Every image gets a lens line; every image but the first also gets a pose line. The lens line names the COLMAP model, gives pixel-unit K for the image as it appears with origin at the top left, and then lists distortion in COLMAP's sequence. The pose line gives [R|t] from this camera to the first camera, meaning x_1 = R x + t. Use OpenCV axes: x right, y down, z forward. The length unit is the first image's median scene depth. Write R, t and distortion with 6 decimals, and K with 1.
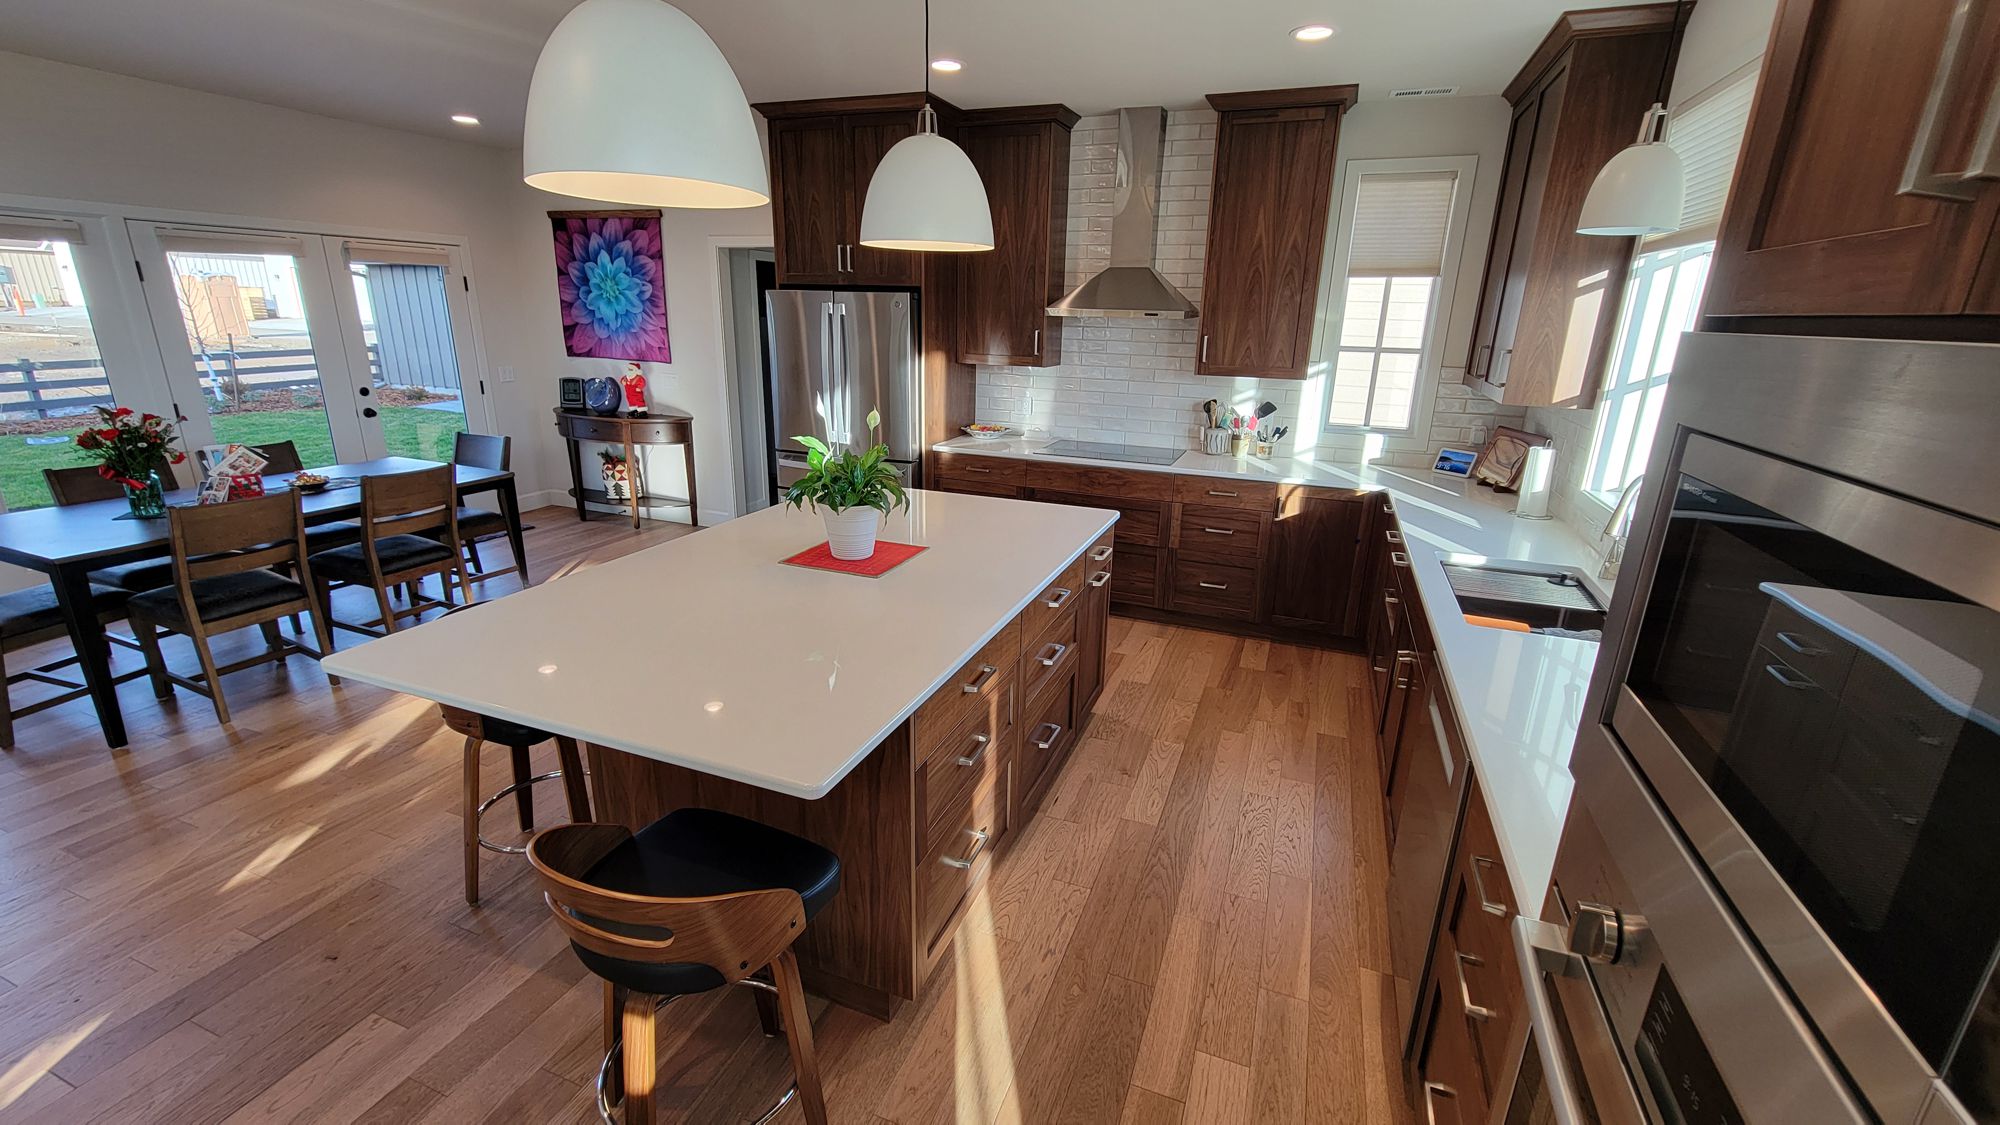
lens RADIAL K [[819.6, 0, 999.9], [0, 819.6, 556.9], [0, 0, 1]] dist [0.002836, 0.000070]
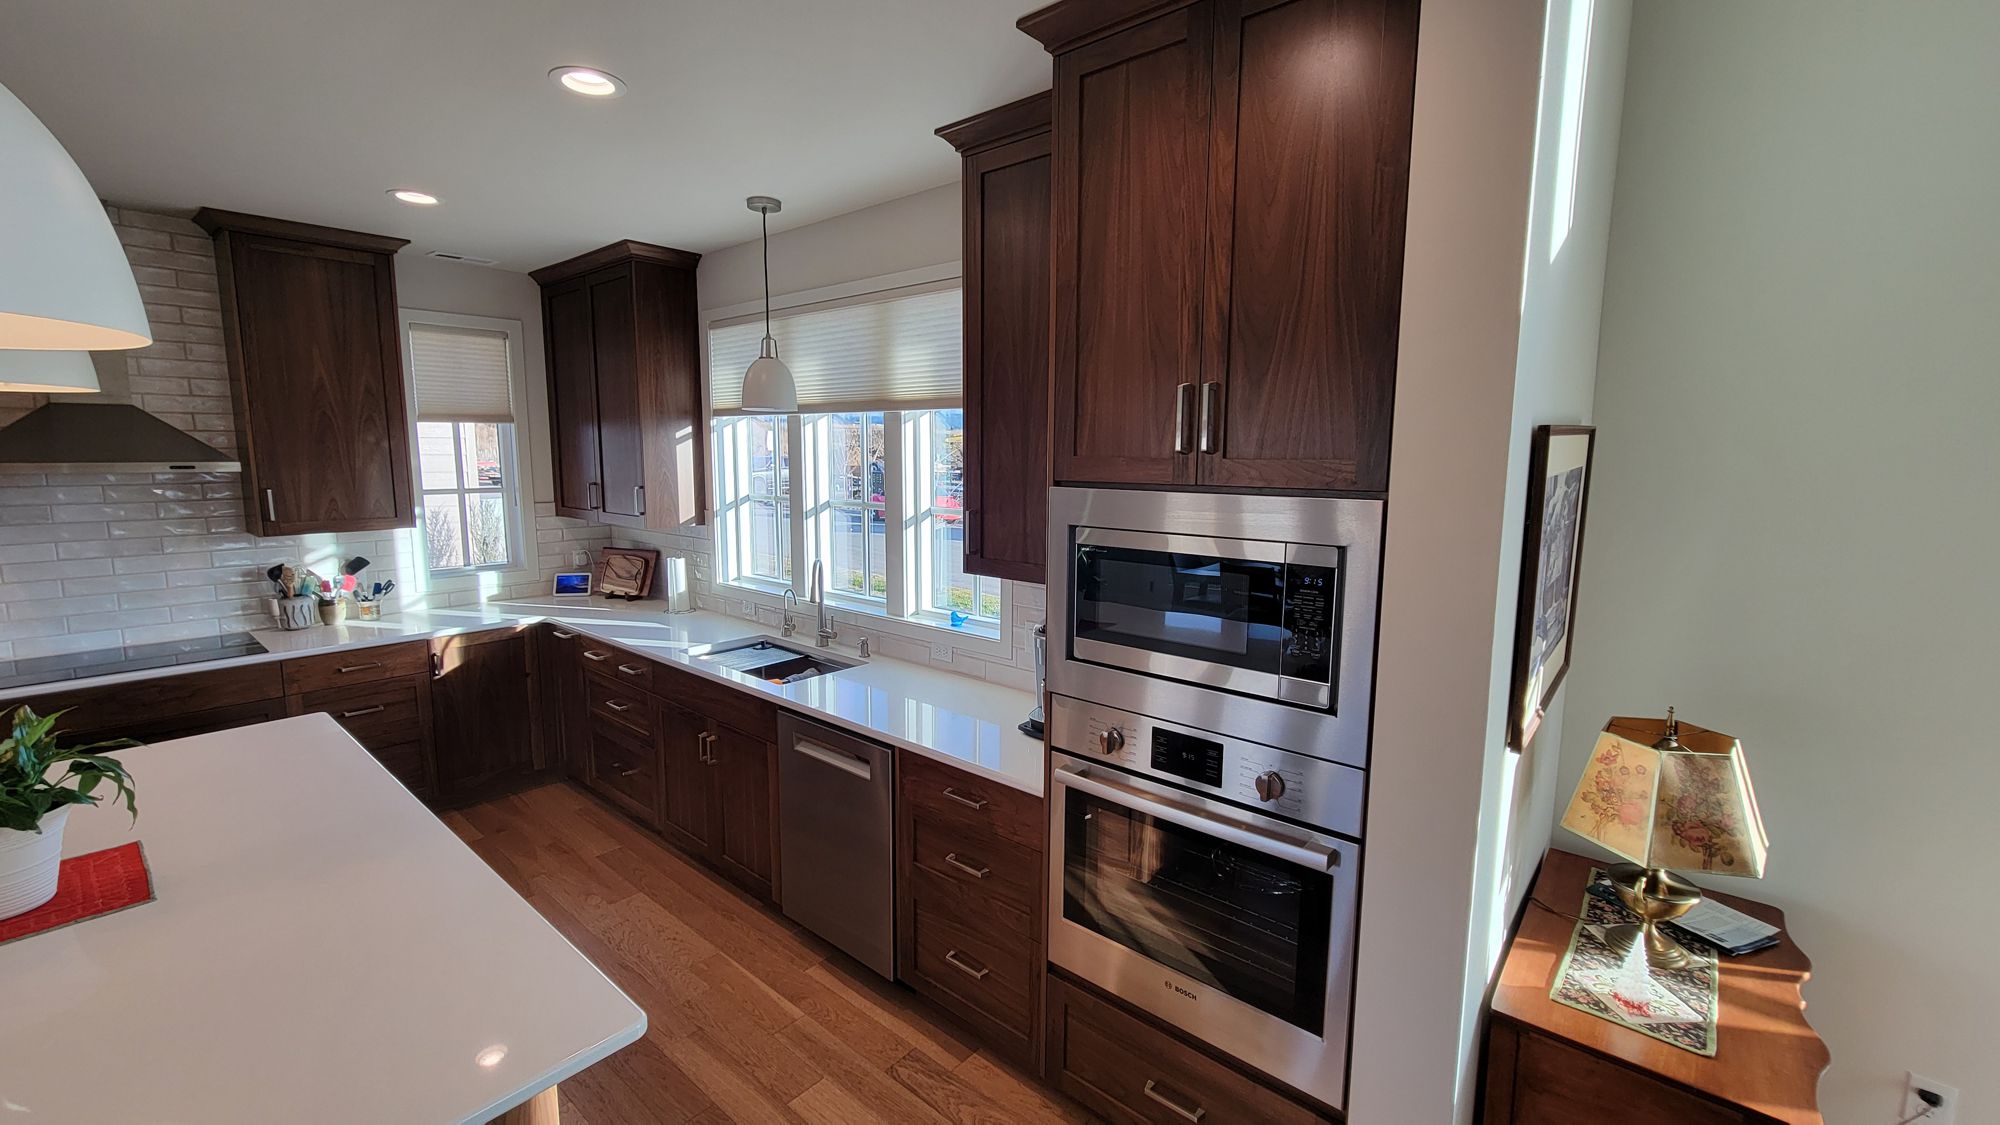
lens RADIAL K [[819.6, 0, 999.9], [0, 819.6, 556.9], [0, 0, 1]] dist [0.002836, 0.000070]
pose [[0.333721, -0.144110, 0.931592, -0.289220], [0.274710, 0.960220, 0.050130, -0.048205], [-0.901757, 0.239188, 0.360033, 0.067869]]
